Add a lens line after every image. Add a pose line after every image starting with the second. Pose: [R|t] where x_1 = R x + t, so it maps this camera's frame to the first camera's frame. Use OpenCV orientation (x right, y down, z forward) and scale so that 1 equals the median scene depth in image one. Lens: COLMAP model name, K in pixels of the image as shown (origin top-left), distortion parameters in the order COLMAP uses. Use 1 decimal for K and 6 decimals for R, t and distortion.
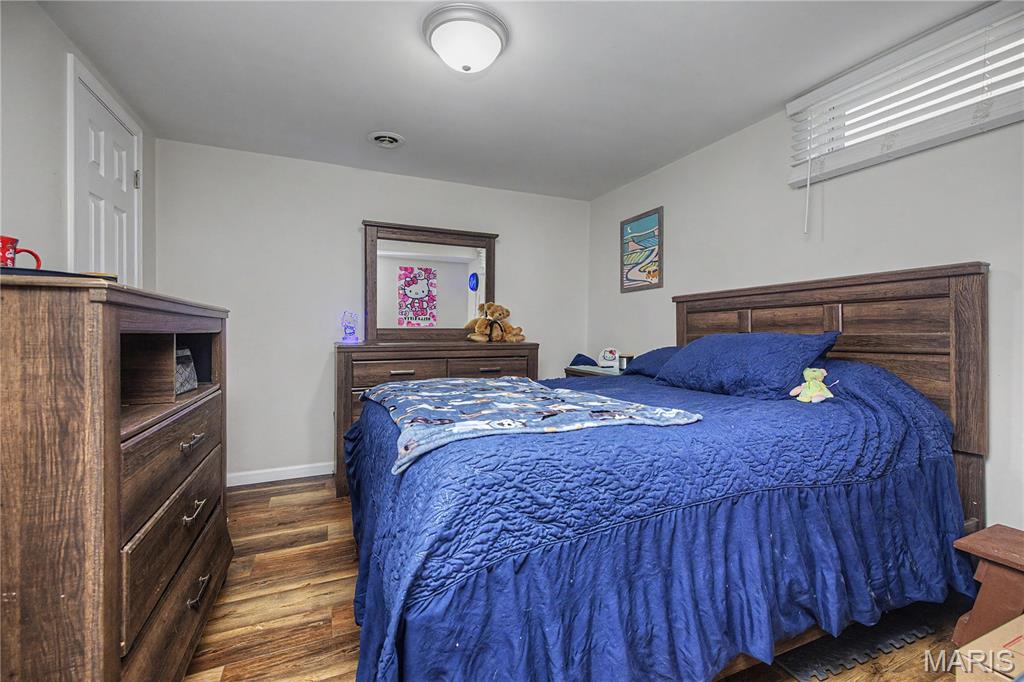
lens RADIAL K [[446.3, 0, 514.9], [0, 446.3, 333.7], [0, 0, 1]] dist [0.006170, 0.000344]
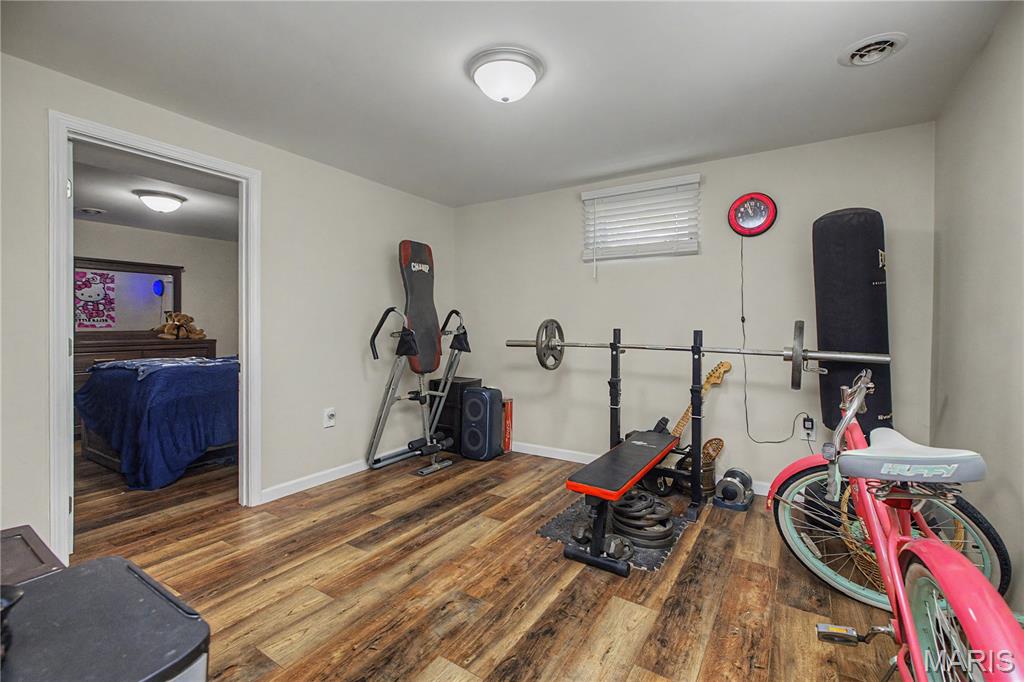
lens RADIAL K [[446.3, 0, 511.4], [0, 446.3, 320.4], [0, 0, 1]] dist [0.006170, 0.000344]
pose [[0.833441, -0.002131, 0.552605, 0.036689], [0.013375, 0.999777, -0.016317, -0.003738], [-0.552447, 0.020991, 0.833284, -0.659457]]
